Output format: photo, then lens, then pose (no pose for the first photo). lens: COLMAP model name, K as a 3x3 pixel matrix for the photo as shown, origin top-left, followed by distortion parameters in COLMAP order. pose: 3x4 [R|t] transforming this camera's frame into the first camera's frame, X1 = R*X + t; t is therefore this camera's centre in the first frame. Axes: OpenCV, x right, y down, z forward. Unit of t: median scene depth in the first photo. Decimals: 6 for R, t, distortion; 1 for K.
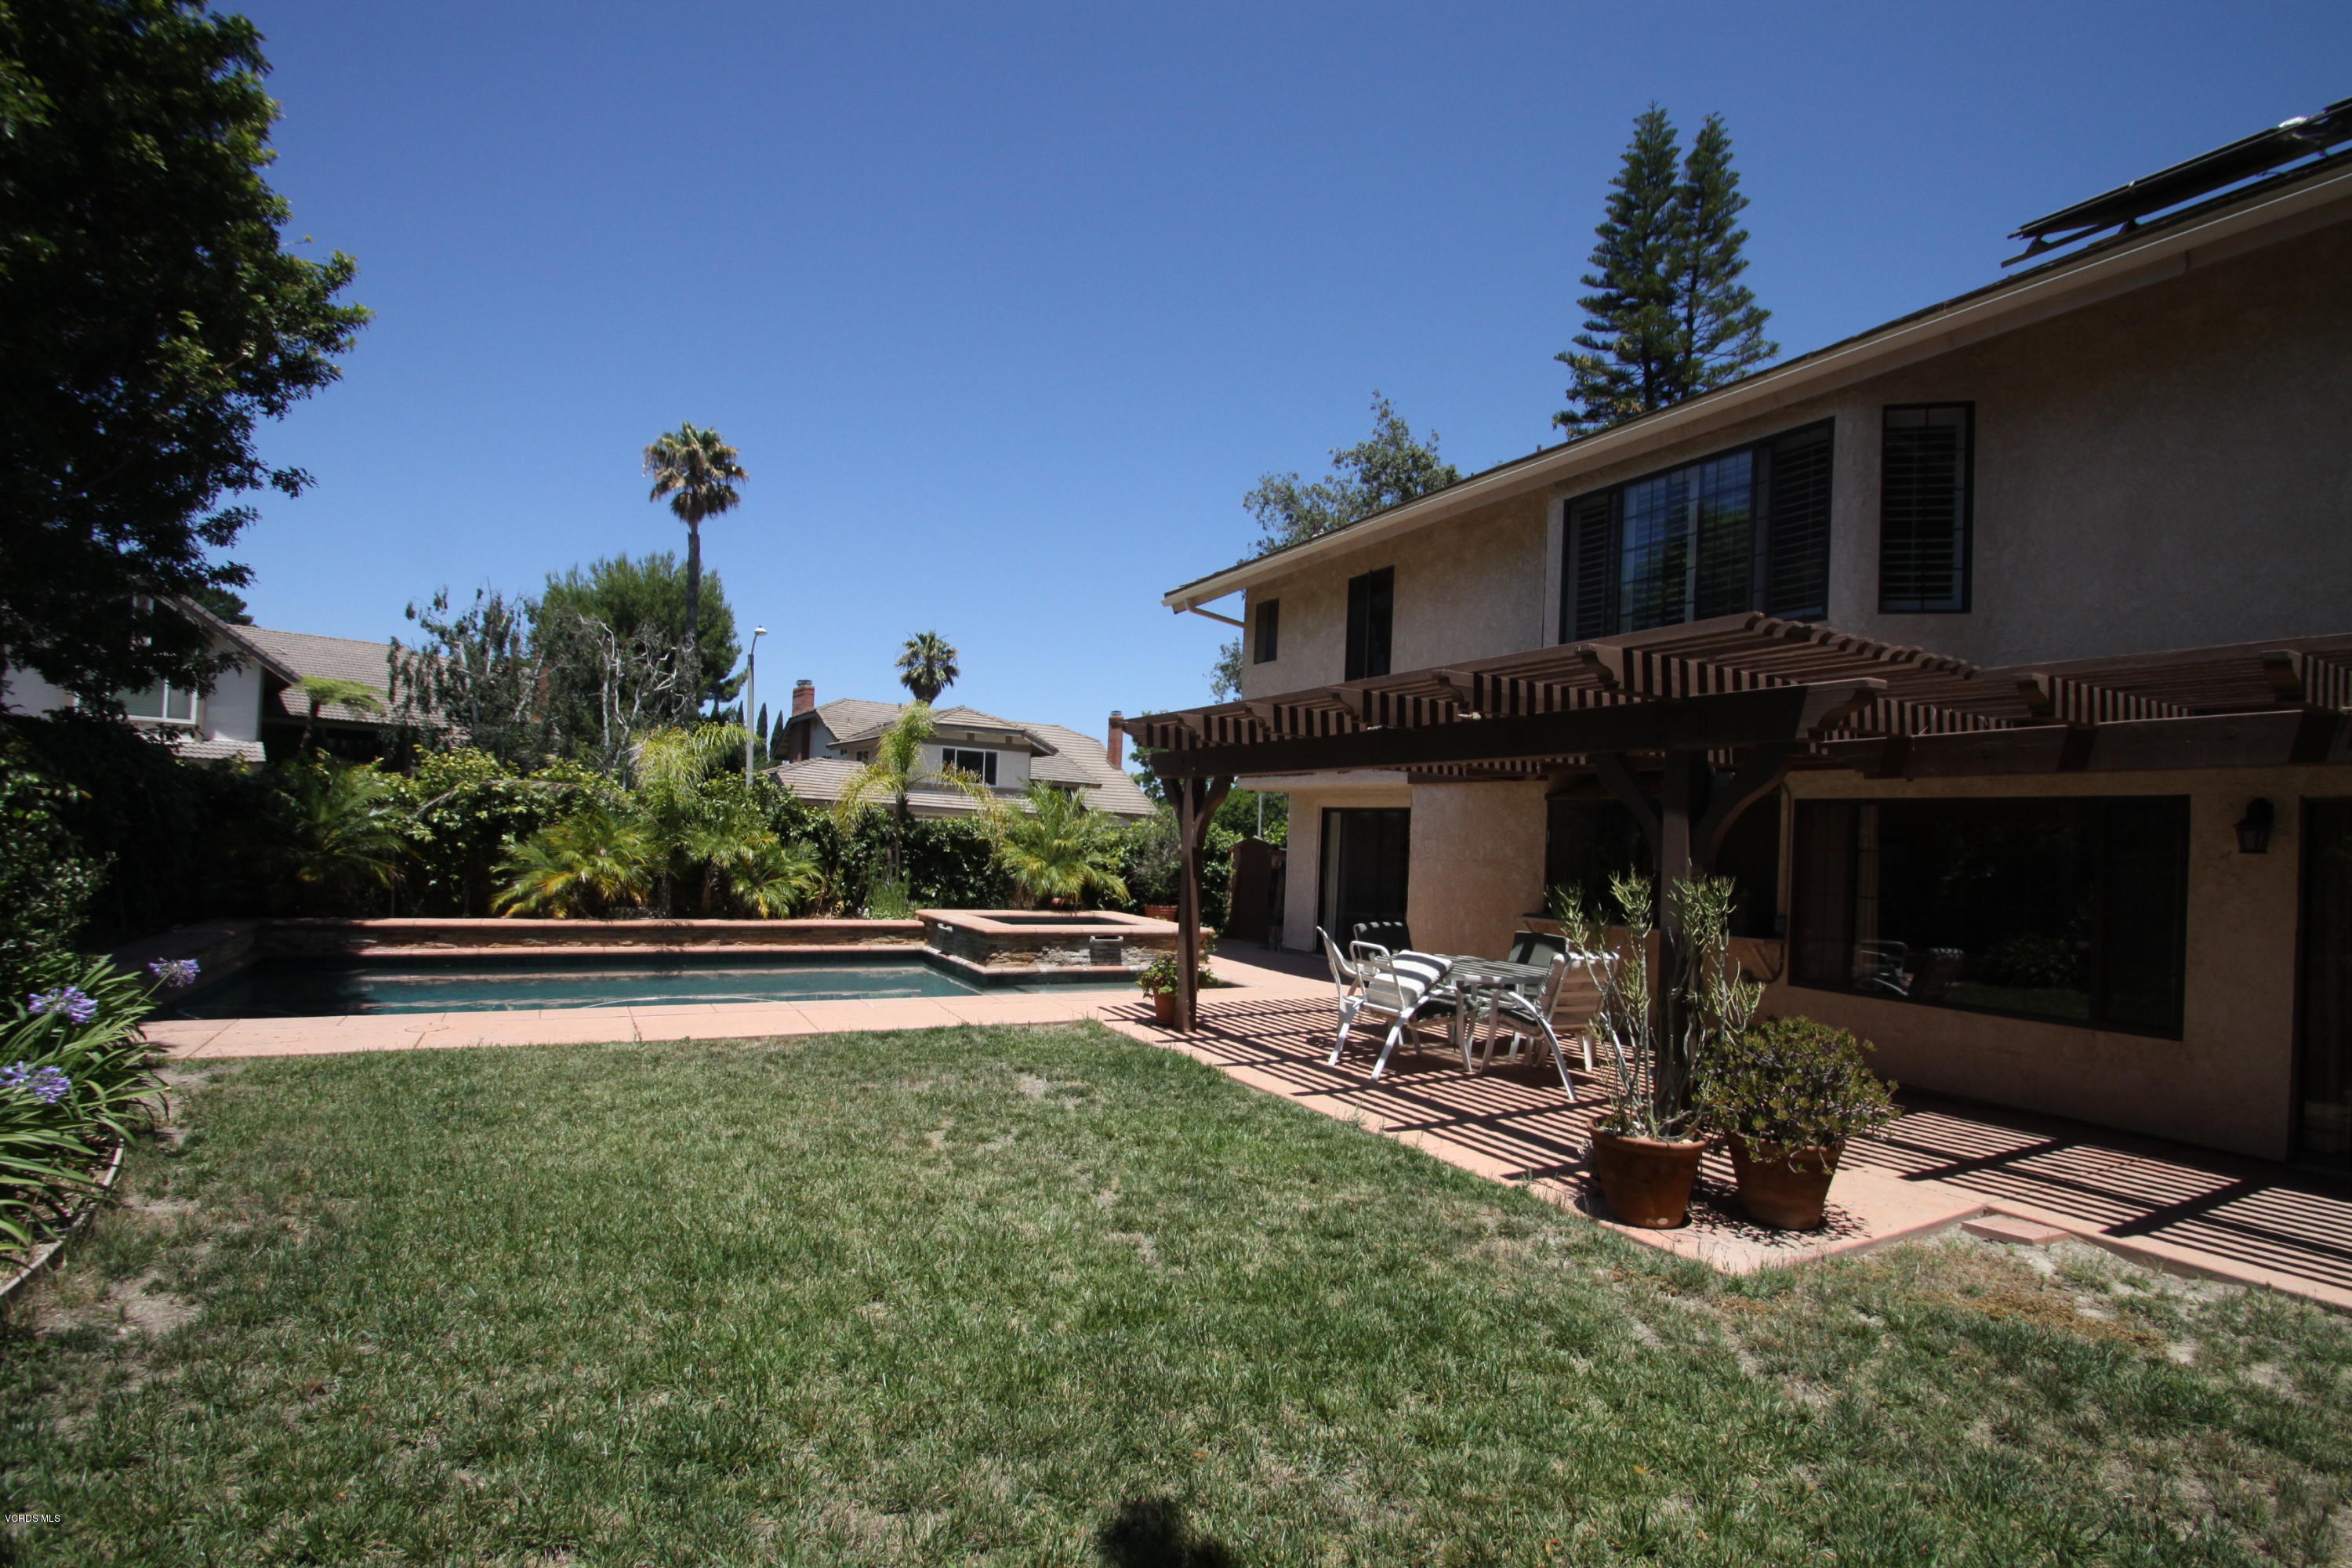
lens RADIAL K [[1094.5, 0, 1181.8], [0, 1094.5, 795.9], [0, 0, 1]] dist [0.010042, -0.015262]
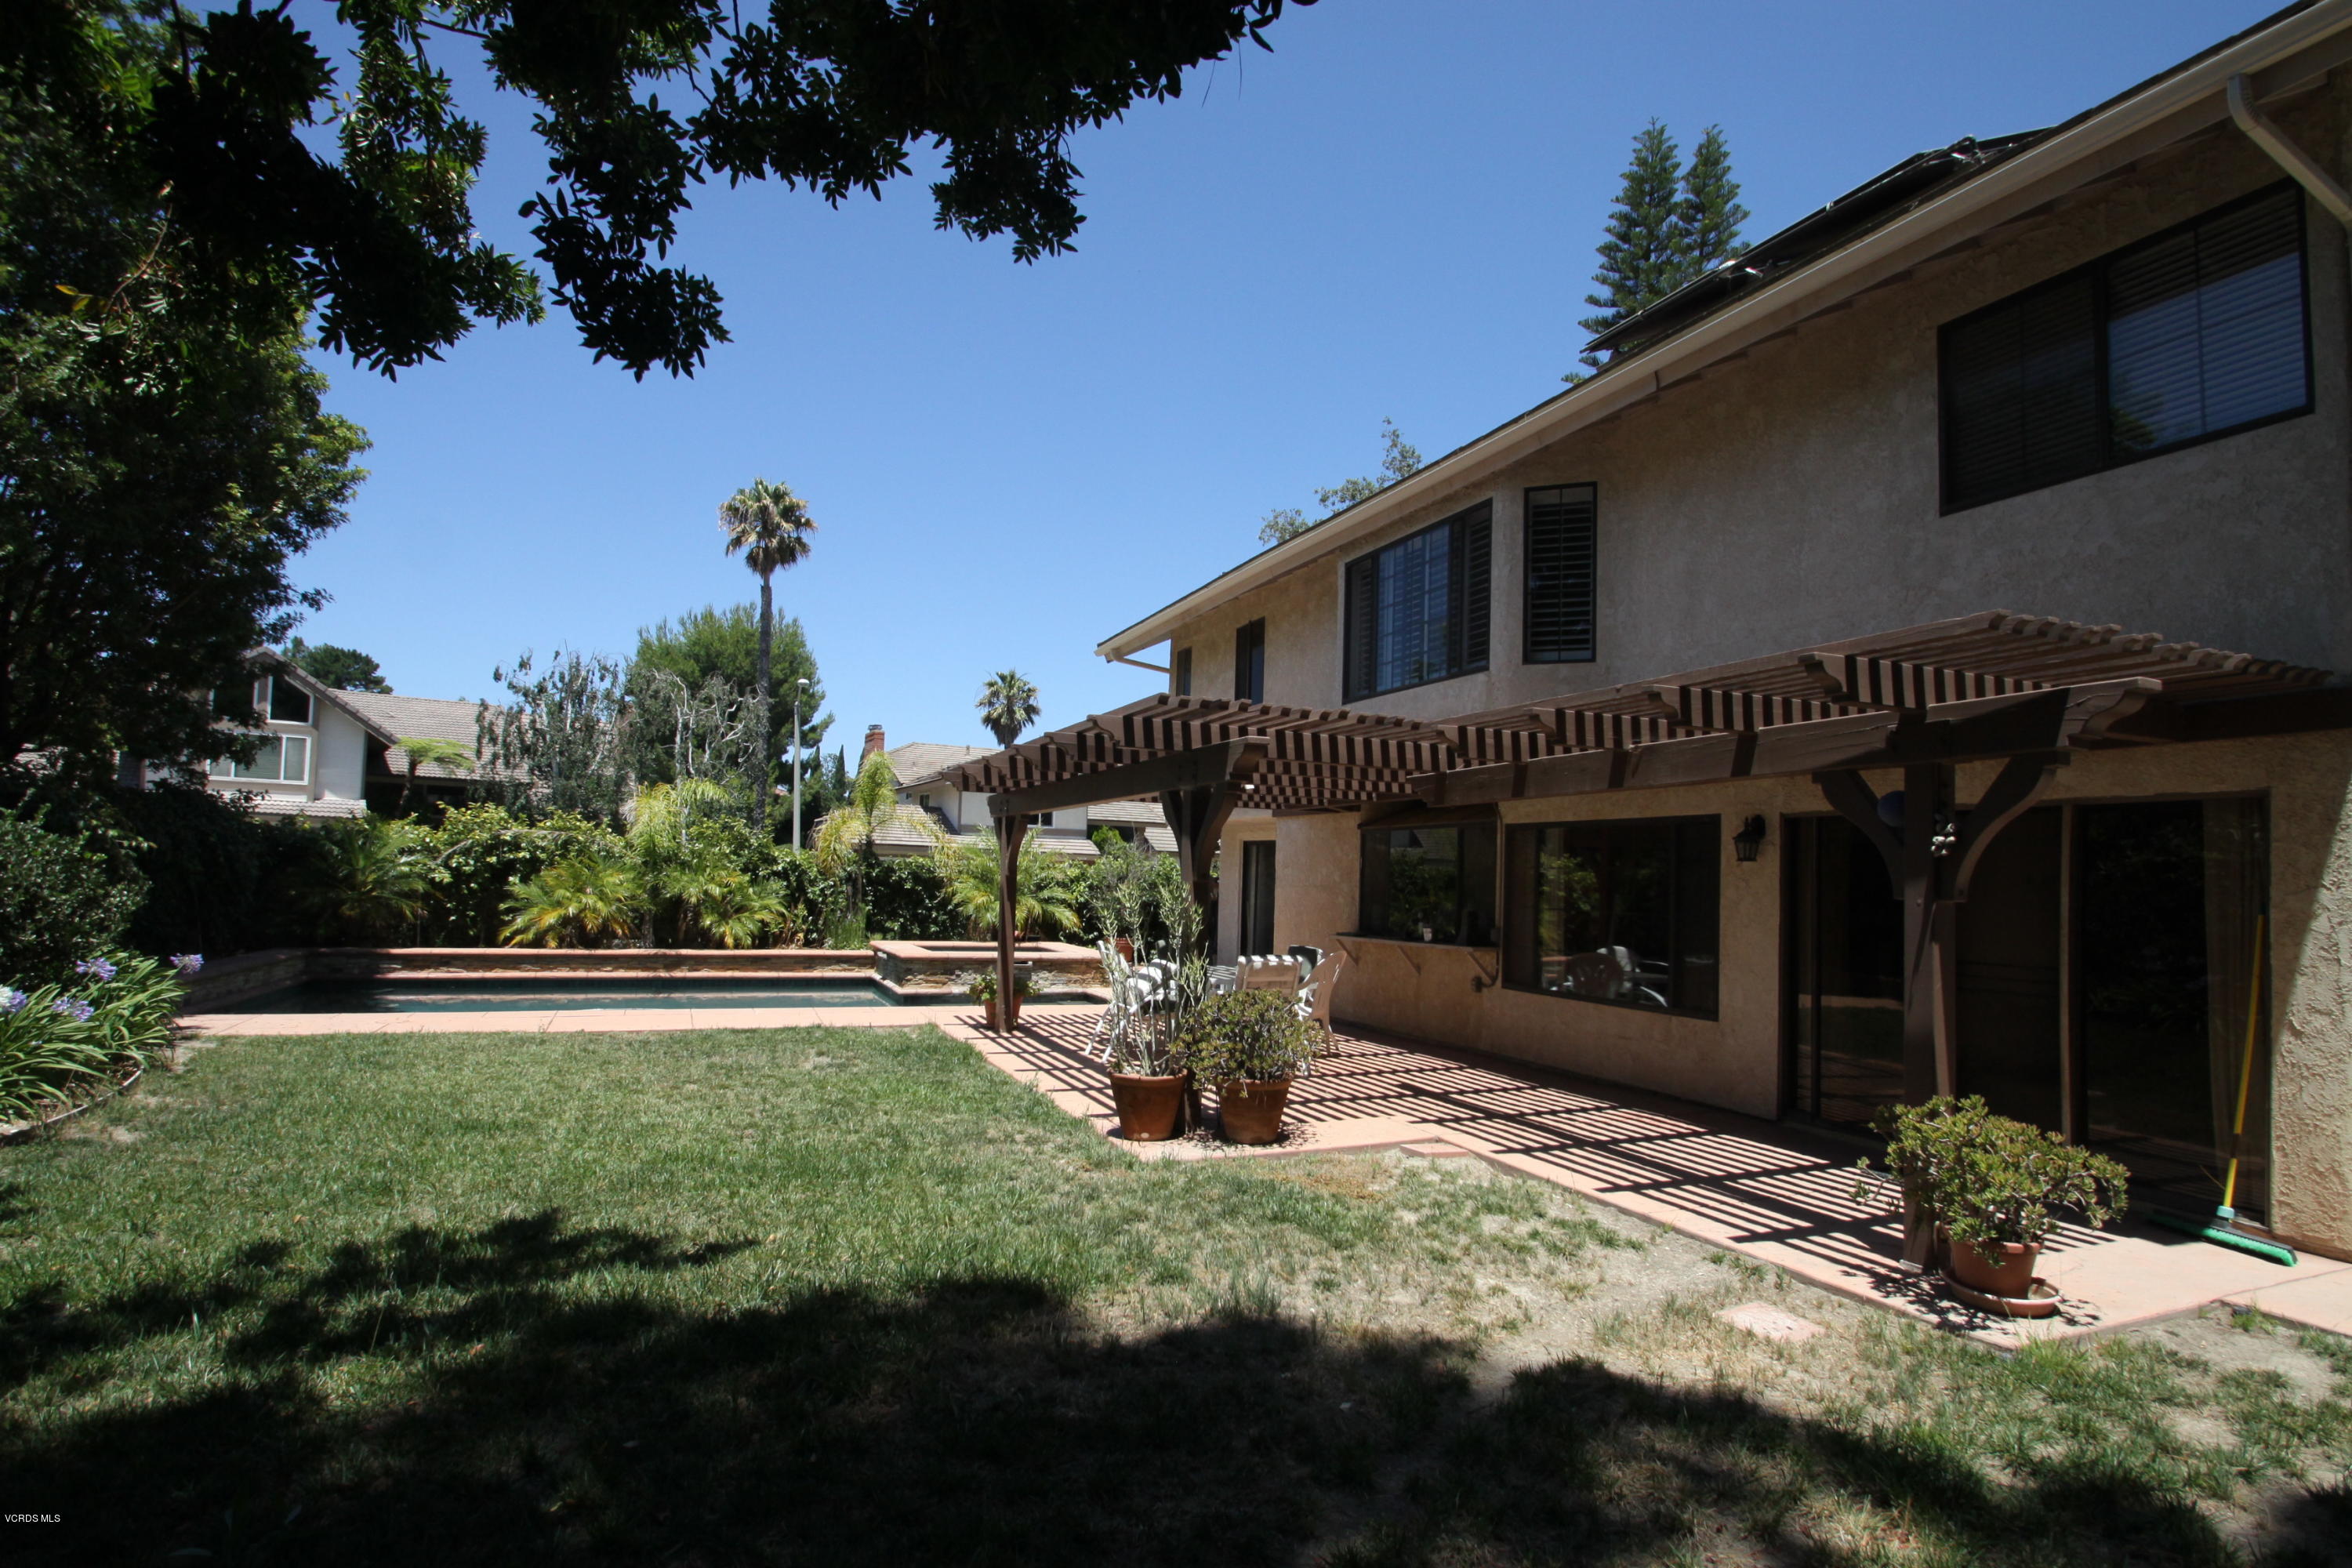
lens RADIAL K [[1190.5, 0, 1179.2], [0, 1190.5, 789.1], [0, 0, 1]] dist [0.003646, -0.012301]
pose [[0.992618, -0.023269, -0.119026, 0.191389], [0.018576, 0.999012, -0.040384, 0.005358], [0.119848, 0.037875, 0.992070, -0.138326]]
